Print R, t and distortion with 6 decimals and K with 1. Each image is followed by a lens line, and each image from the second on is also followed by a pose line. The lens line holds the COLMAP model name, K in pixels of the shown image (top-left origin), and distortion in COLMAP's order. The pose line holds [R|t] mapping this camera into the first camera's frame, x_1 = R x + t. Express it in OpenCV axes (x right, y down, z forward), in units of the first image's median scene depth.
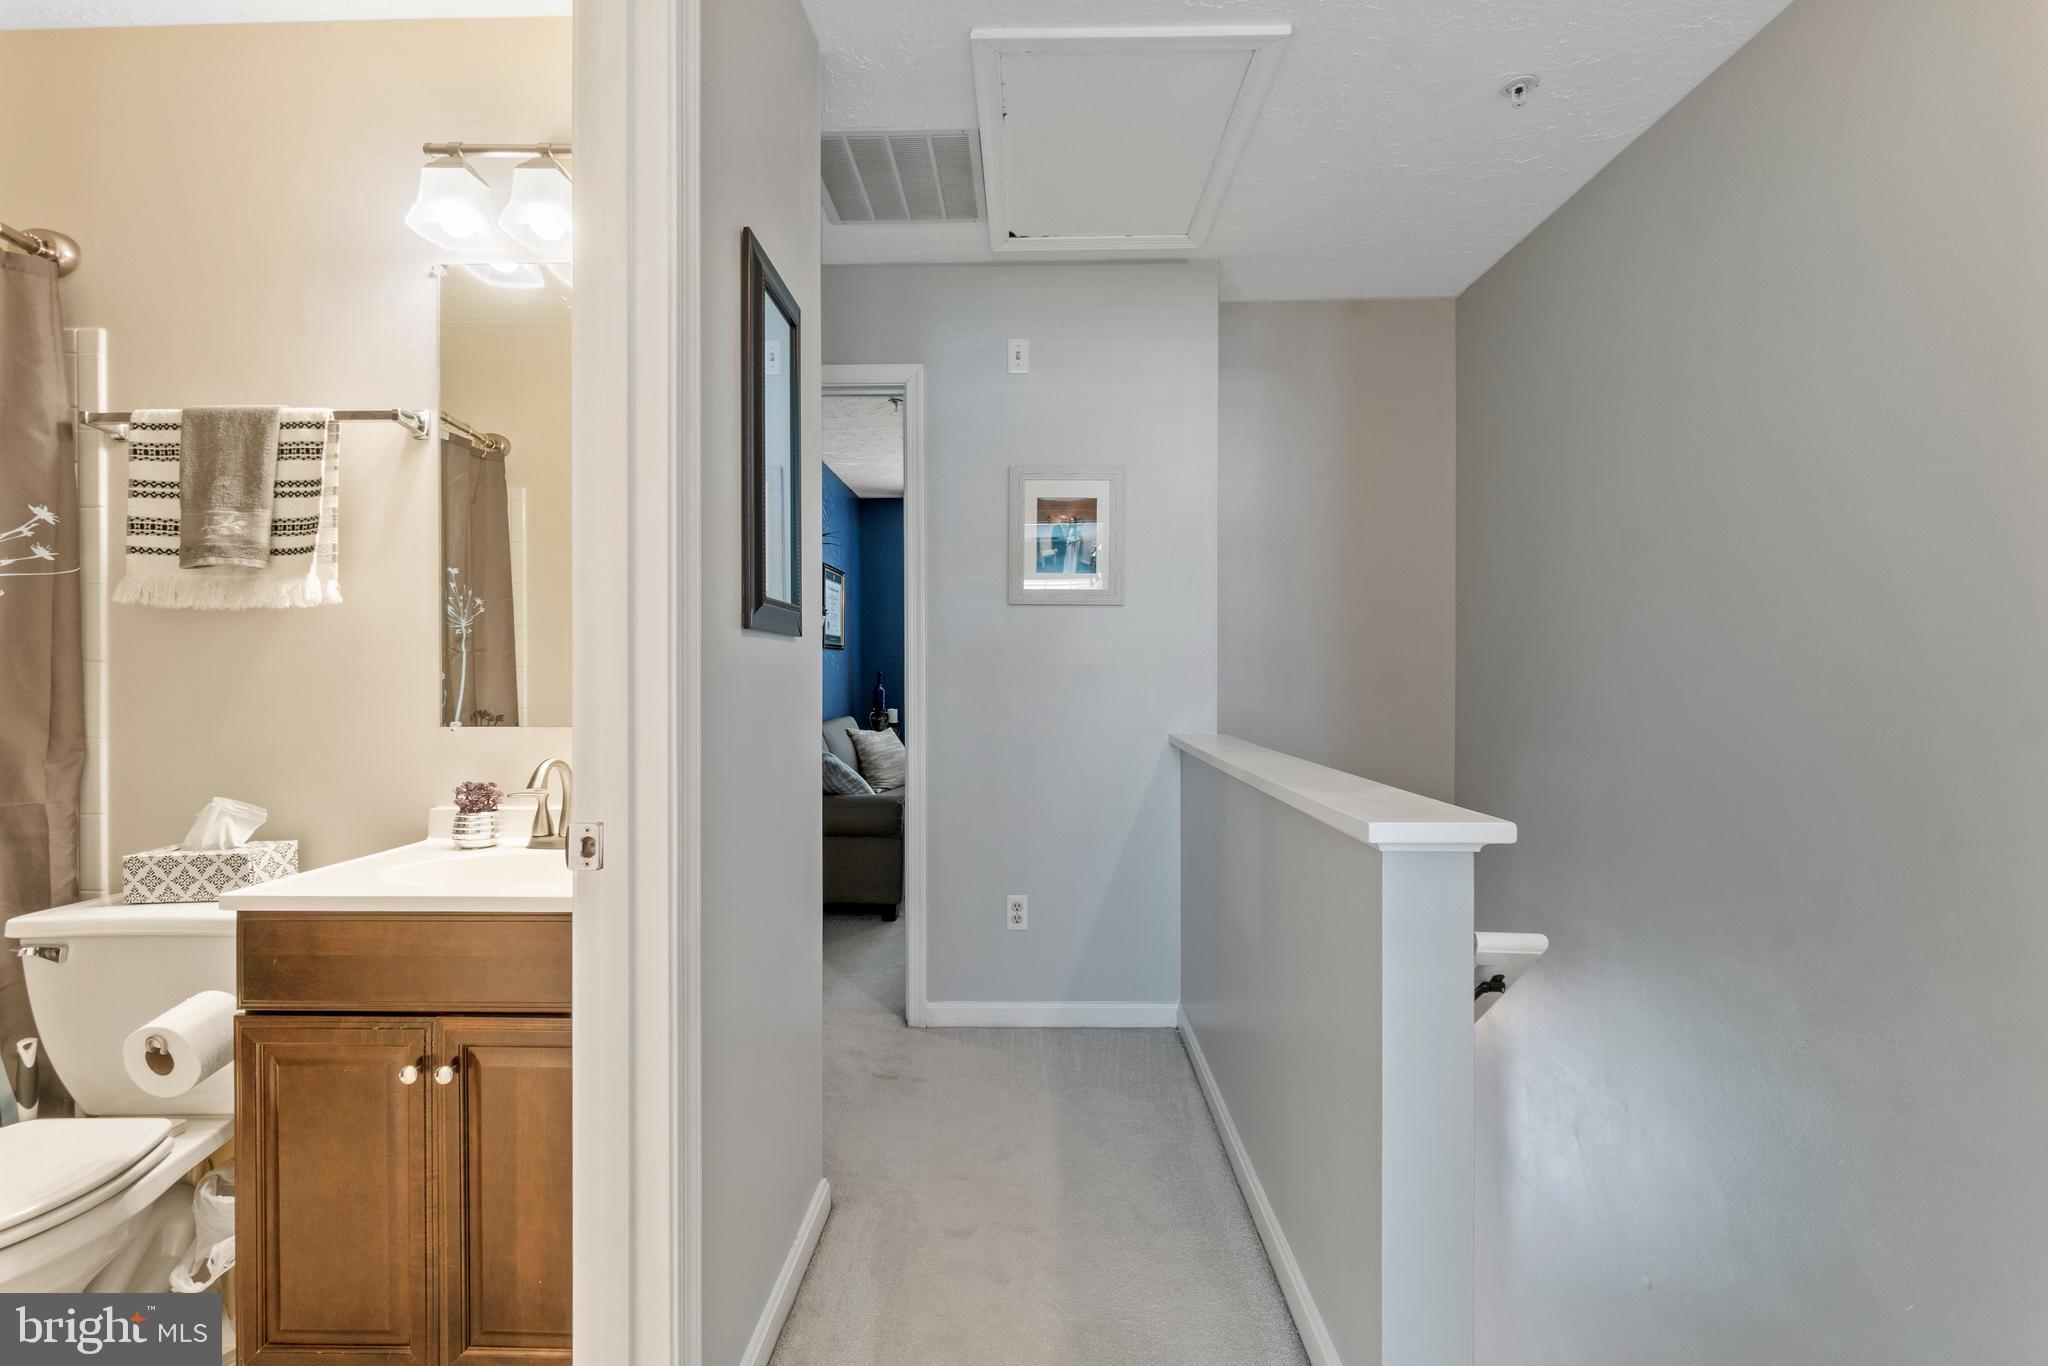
lens RADIAL K [[888.7, 0, 1022.1], [0, 888.7, 681.4], [0, 0, 1]] dist [-0.004771, 0.001033]
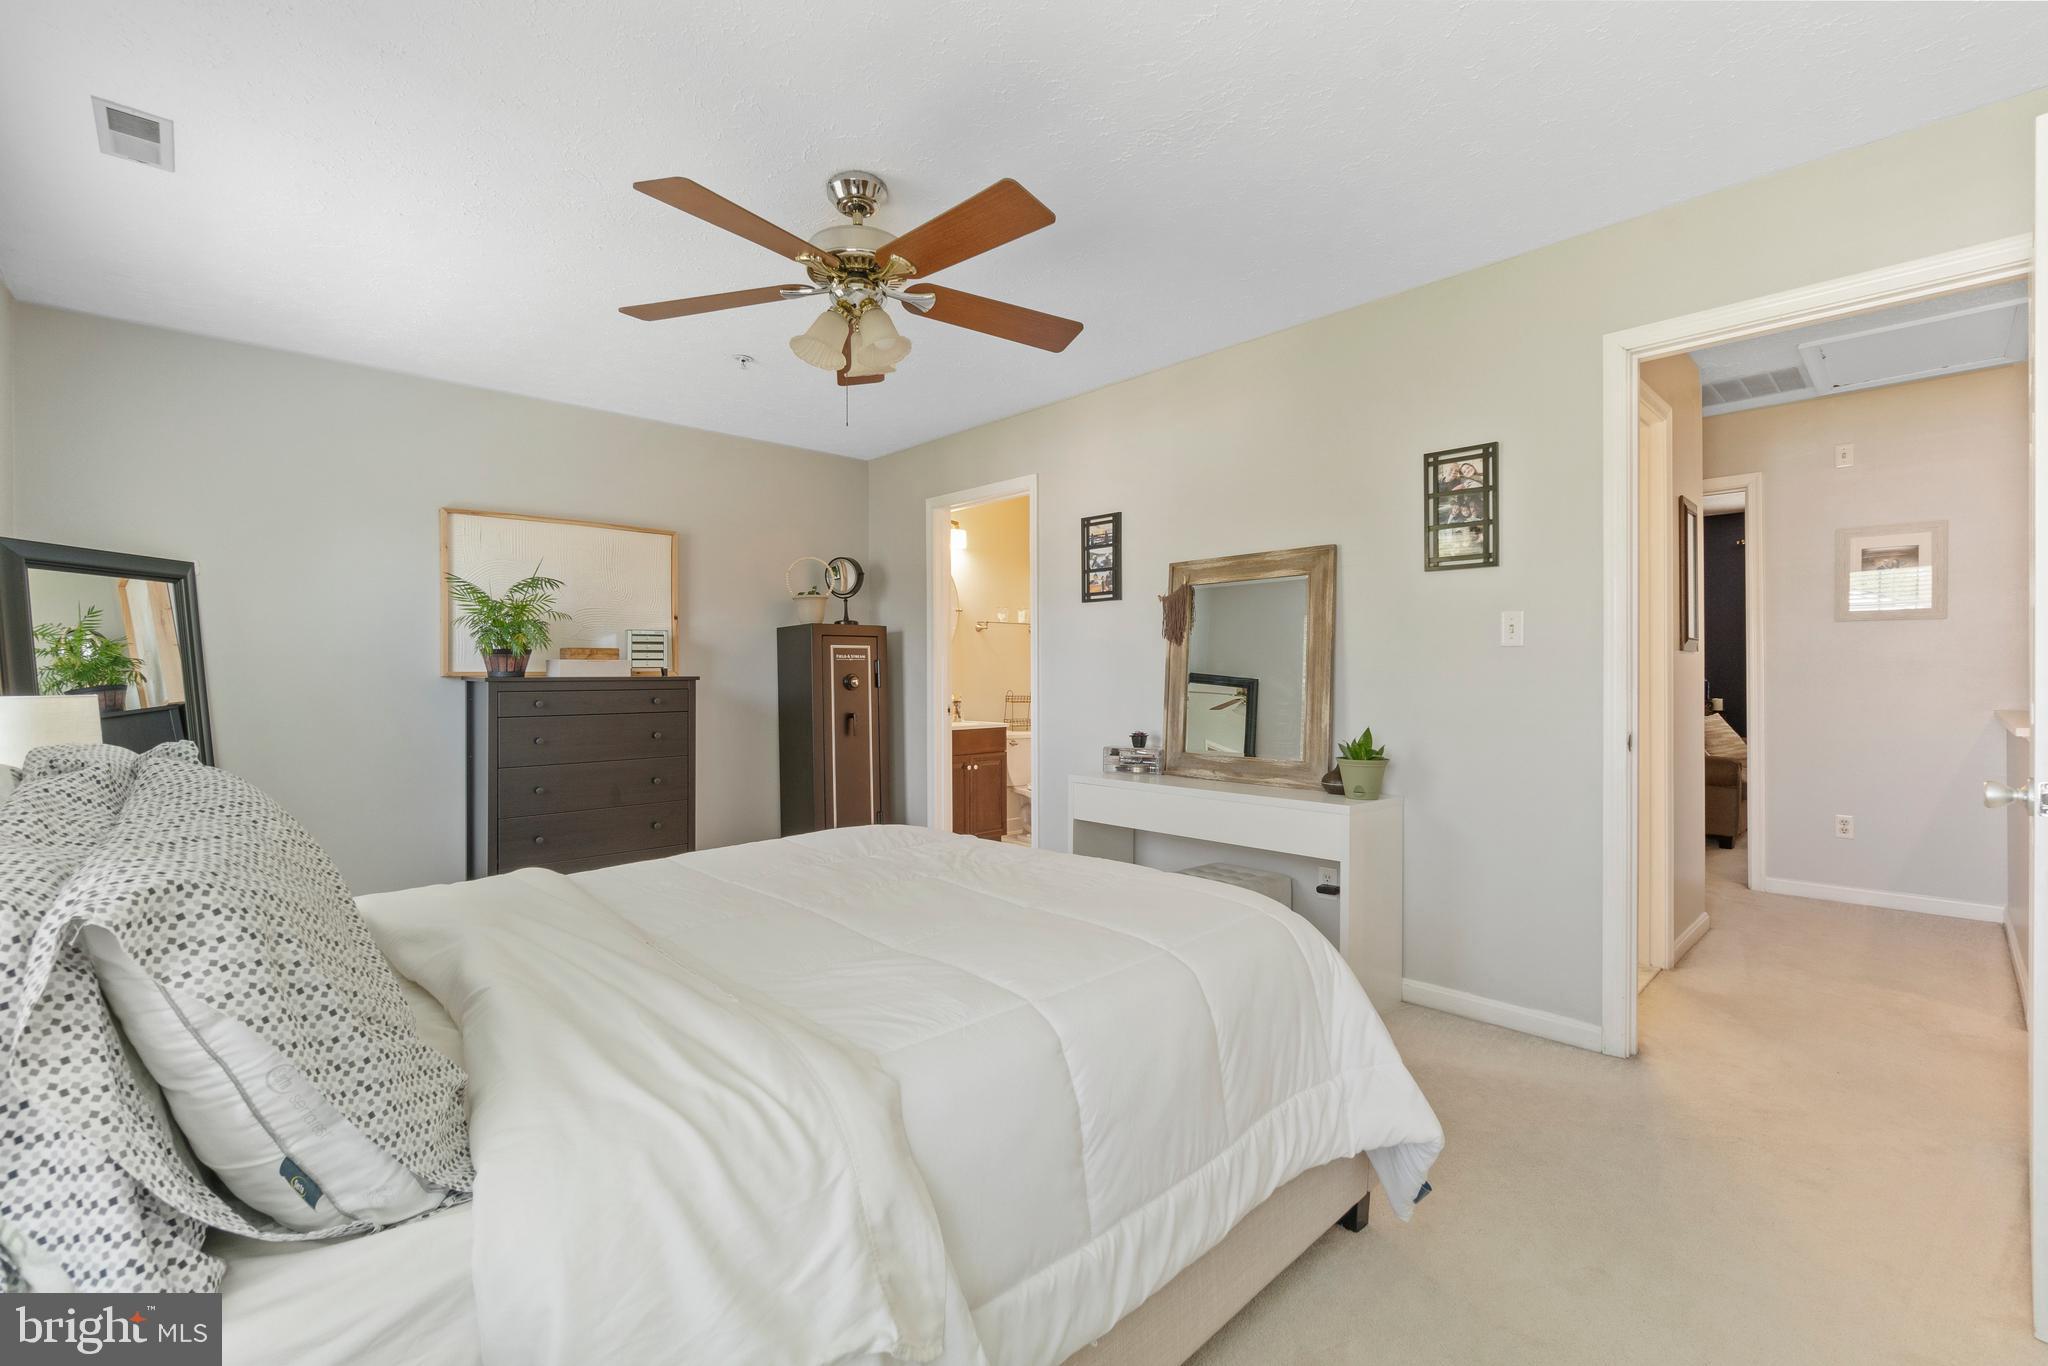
lens RADIAL K [[888.7, 0, 1006.2], [0, 888.7, 674.3], [0, 0, 1]] dist [-0.004771, 0.001033]
pose [[0.694452, -0.002067, -0.719536, 0.088458], [-0.000991, 0.999992, -0.003829, 0.011010], [0.719539, 0.003373, 0.694444, -1.062742]]
